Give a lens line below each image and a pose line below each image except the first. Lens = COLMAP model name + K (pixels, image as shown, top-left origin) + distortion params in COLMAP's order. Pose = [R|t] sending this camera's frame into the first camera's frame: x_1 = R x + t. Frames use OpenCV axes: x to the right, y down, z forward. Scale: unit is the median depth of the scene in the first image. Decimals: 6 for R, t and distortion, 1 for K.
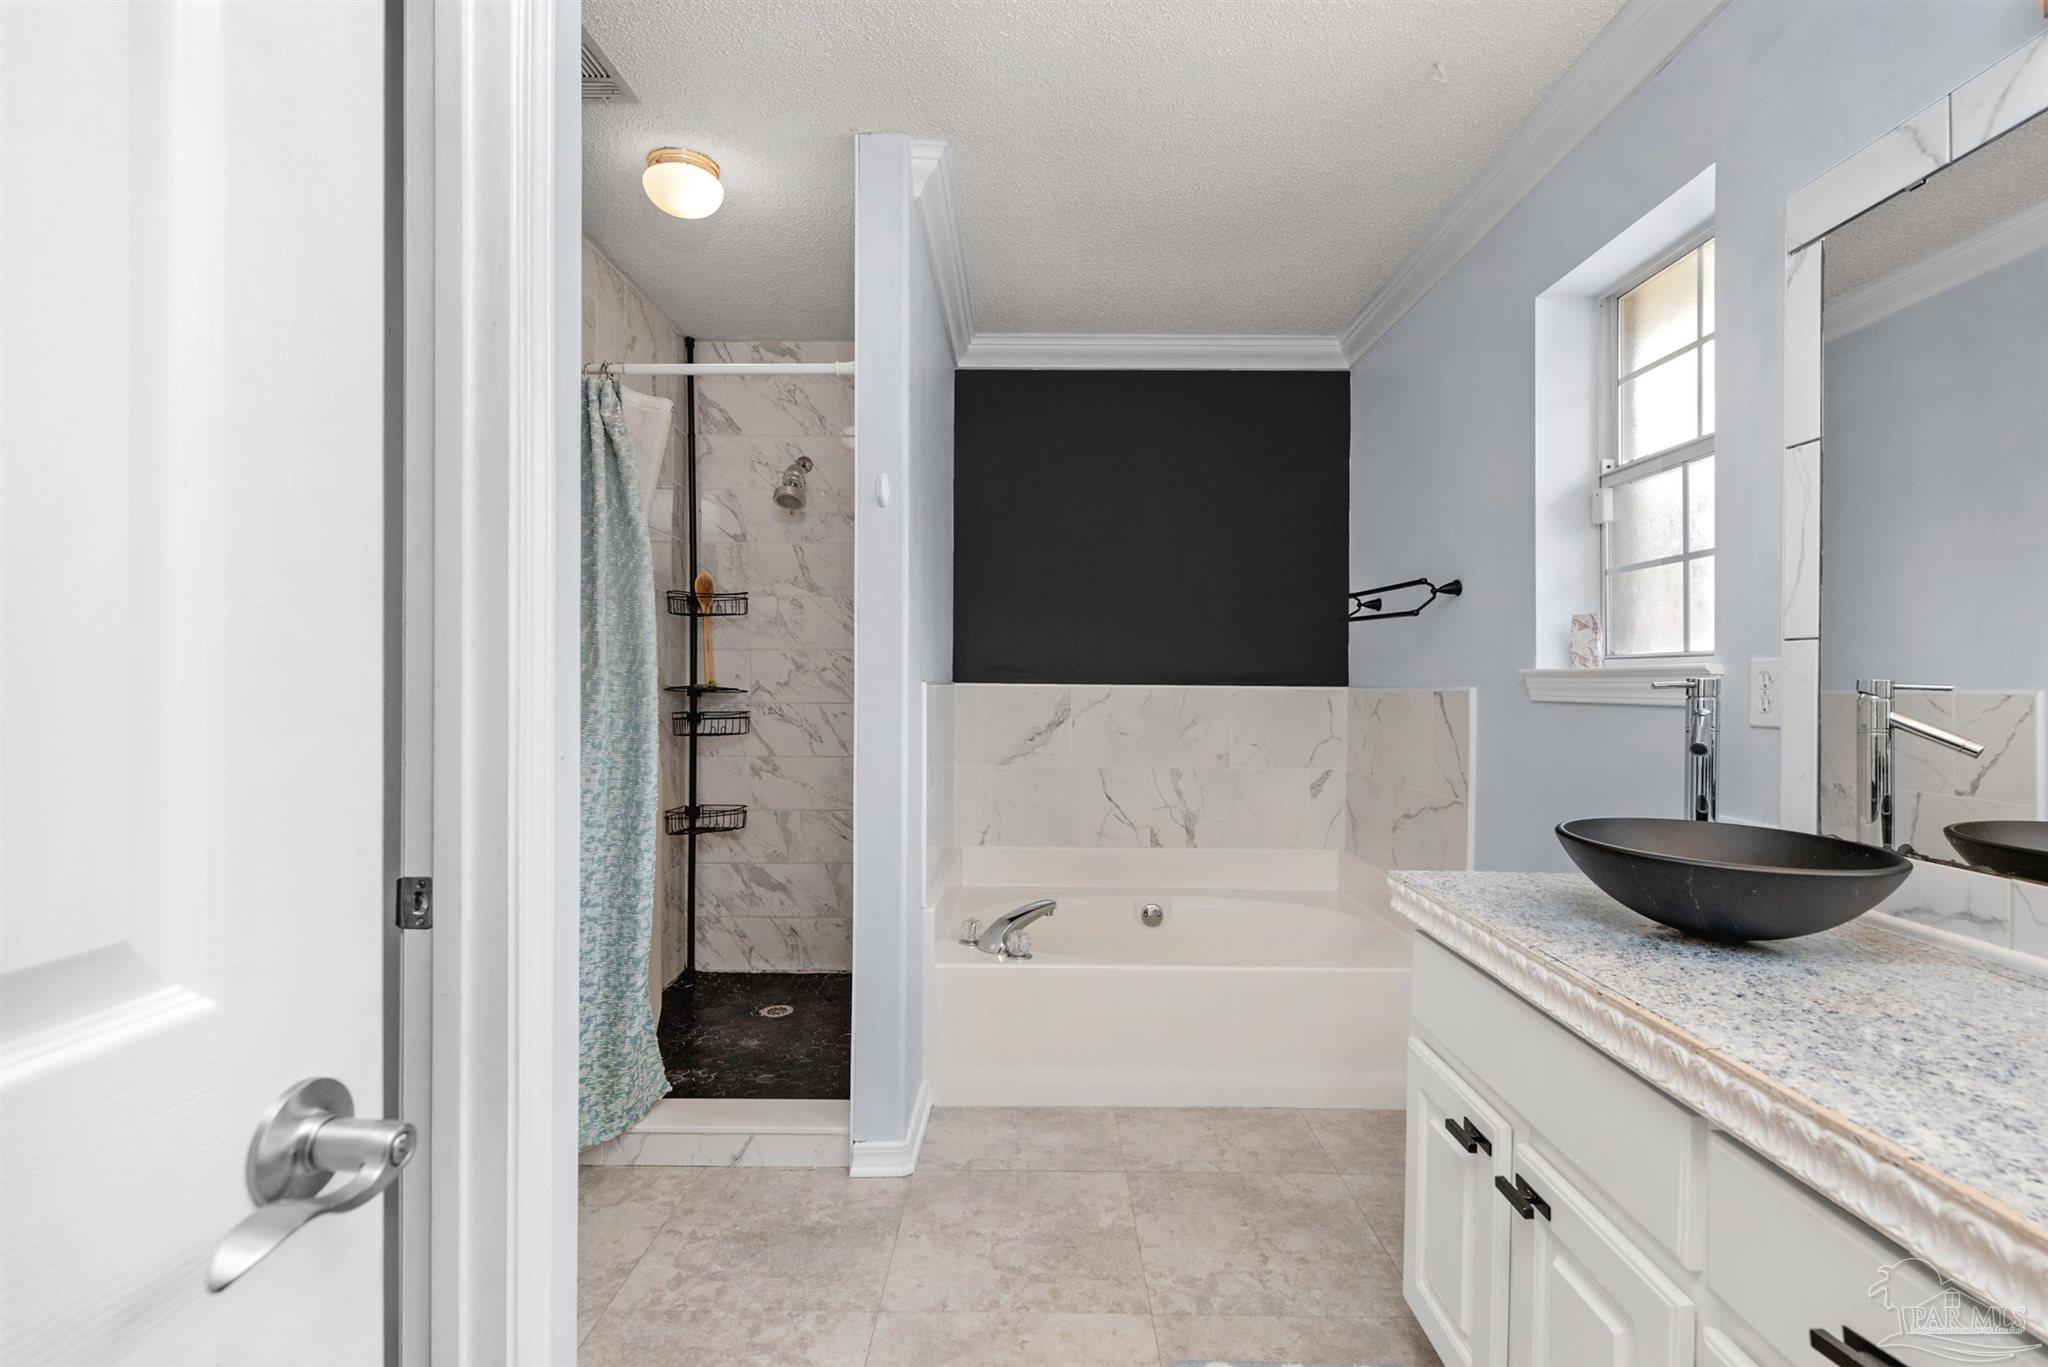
lens RADIAL K [[967.5, 0, 1028.8], [0, 967.5, 672.9], [0, 0, 1]] dist [-0.001759, -0.000397]
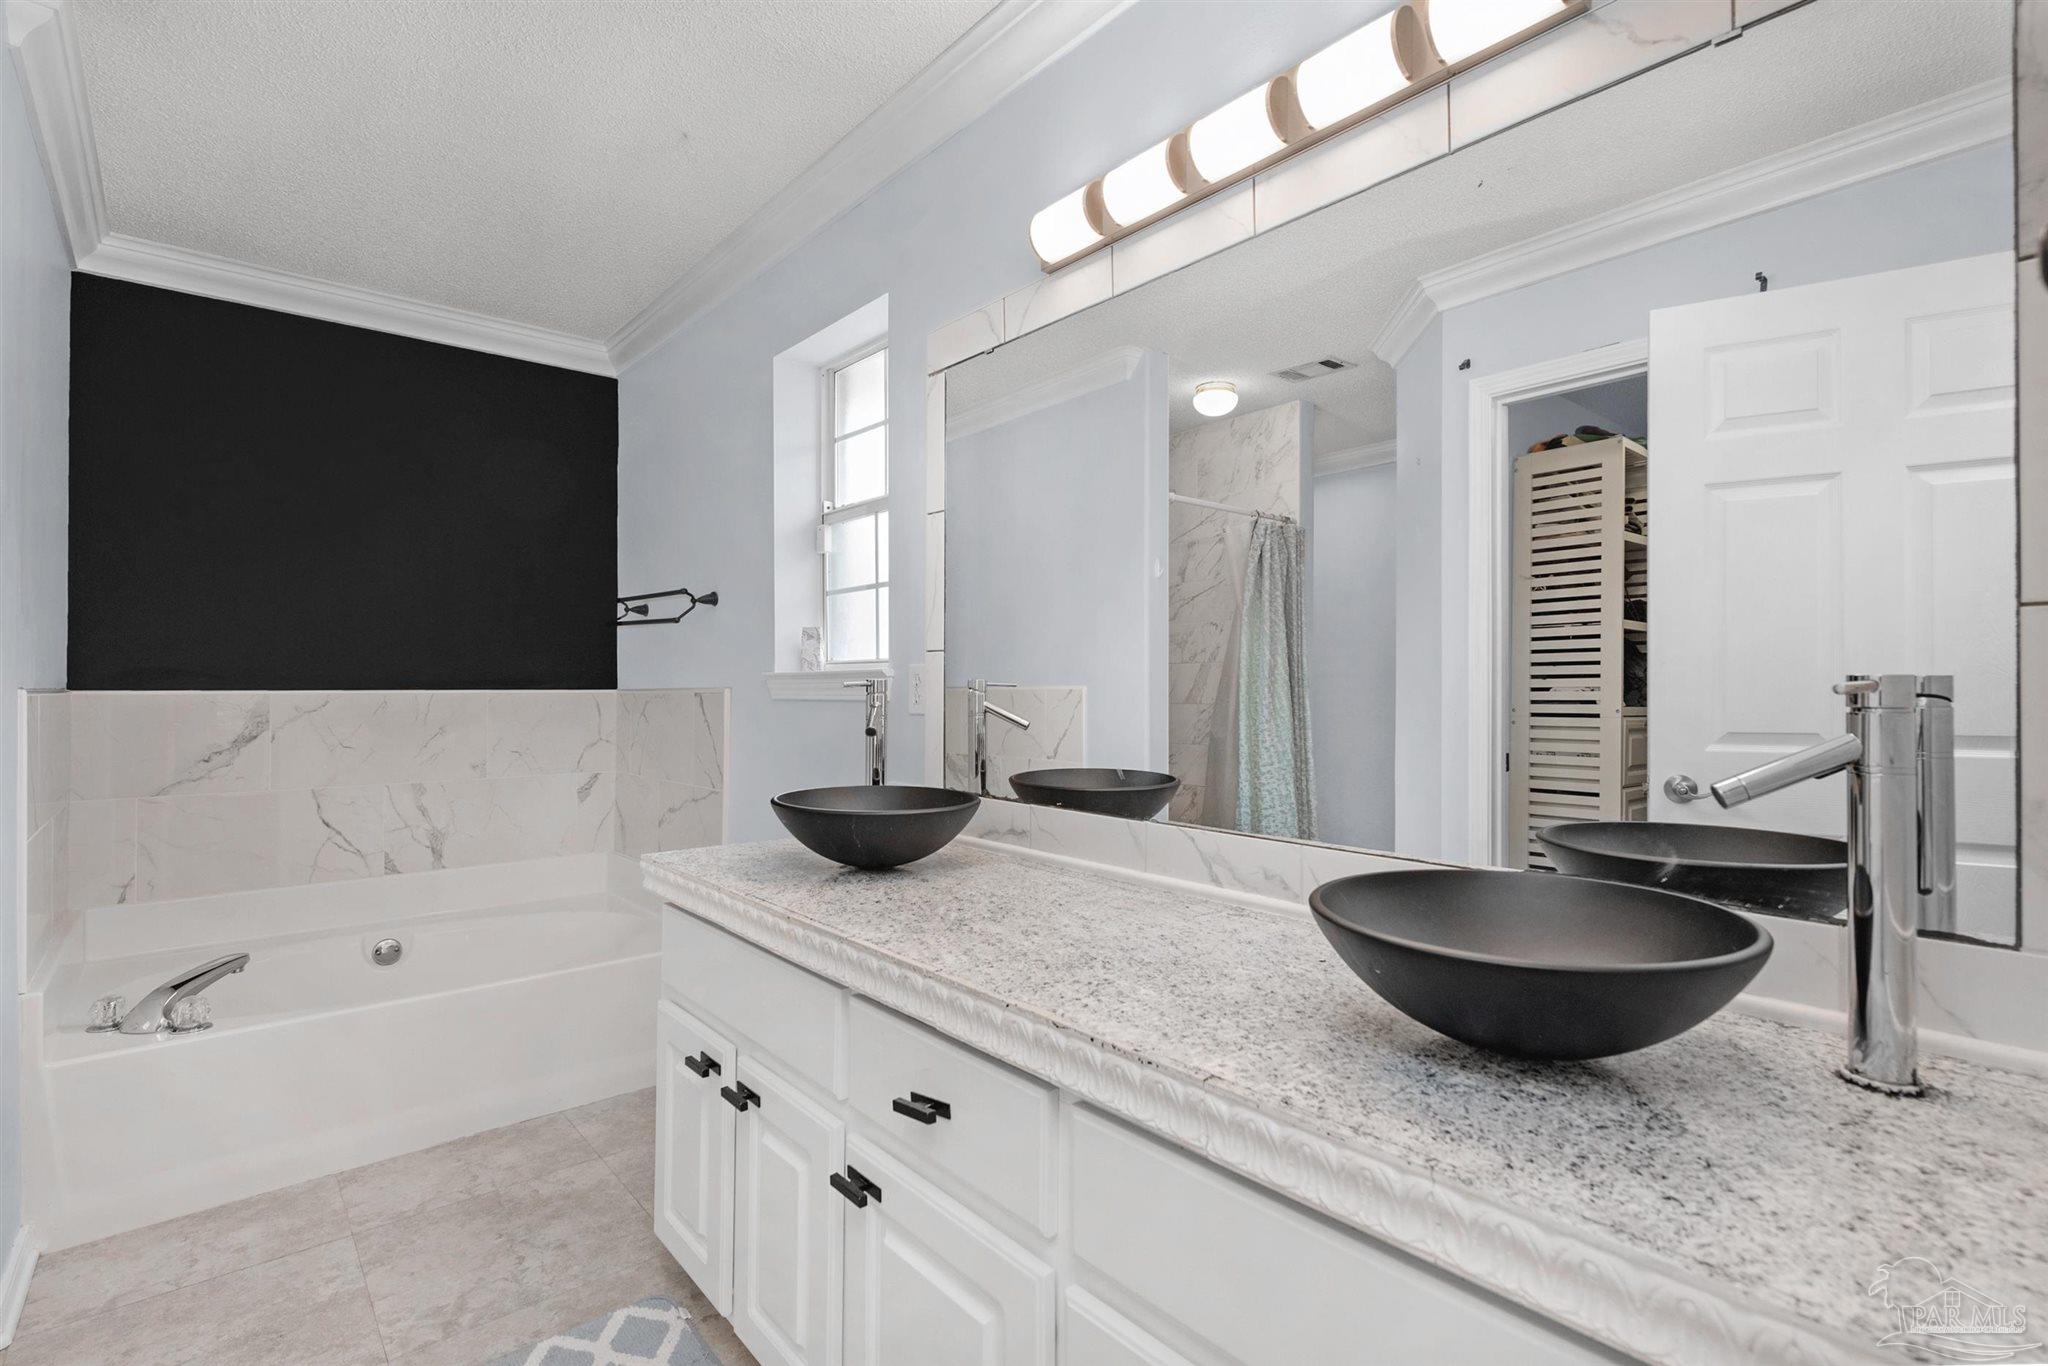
lens RADIAL K [[967.5, 0, 1028.8], [0, 967.5, 672.4], [0, 0, 1]] dist [-0.001759, -0.000397]
pose [[0.756656, 0.000084, 0.653814, -0.015432], [0.002284, 0.999994, -0.002771, 0.000238], [-0.653810, 0.003590, 0.756651, -0.127486]]
